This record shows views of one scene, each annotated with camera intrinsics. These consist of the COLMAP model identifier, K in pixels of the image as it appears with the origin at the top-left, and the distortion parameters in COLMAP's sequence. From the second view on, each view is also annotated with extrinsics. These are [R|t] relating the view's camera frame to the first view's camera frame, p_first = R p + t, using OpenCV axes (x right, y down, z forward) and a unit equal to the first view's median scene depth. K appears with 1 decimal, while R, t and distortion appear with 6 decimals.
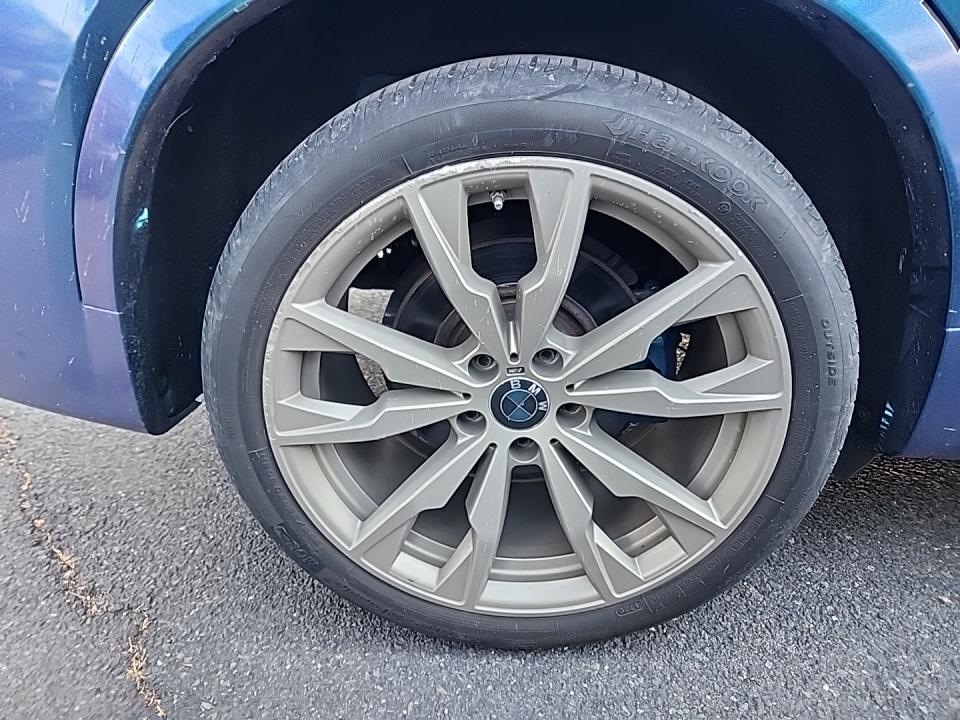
lens RADIAL K [[662.1, 0, 482.9], [0, 662.1, 316.0], [0, 0, 1]] dist [-0.000247, -0.009352]
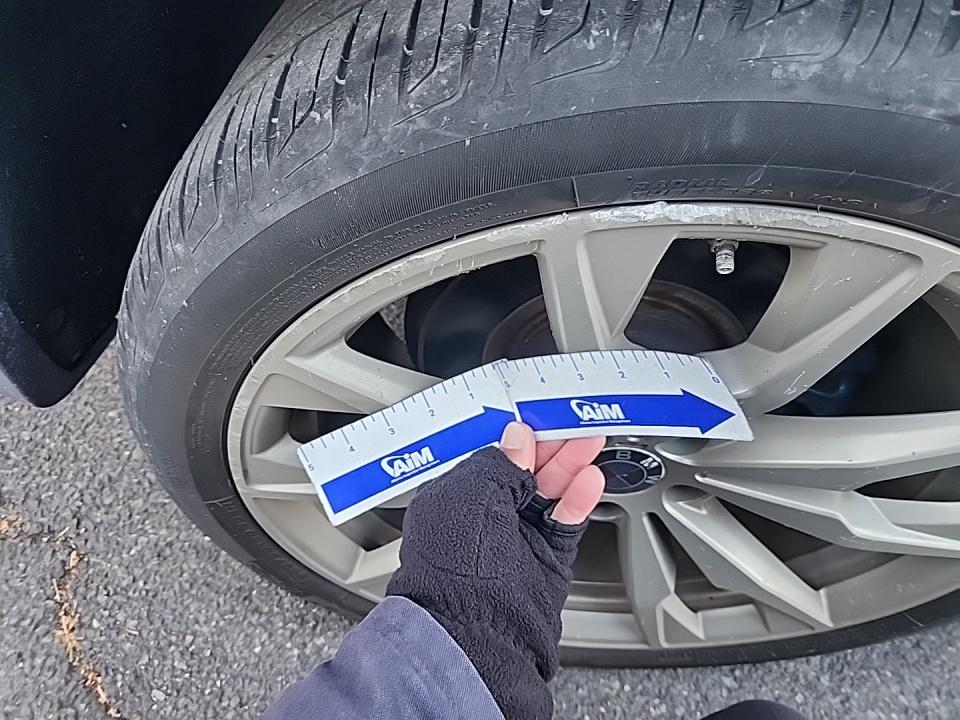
lens RADIAL K [[662.1, 0, 482.9], [0, 662.1, 316.0], [0, 0, 1]] dist [-0.000247, -0.009352]
pose [[0.984613, 0.133850, 0.112347, -0.161348], [-0.170793, 0.873128, 0.456592, -0.261331], [-0.036978, -0.468755, 0.882554, 0.441262]]
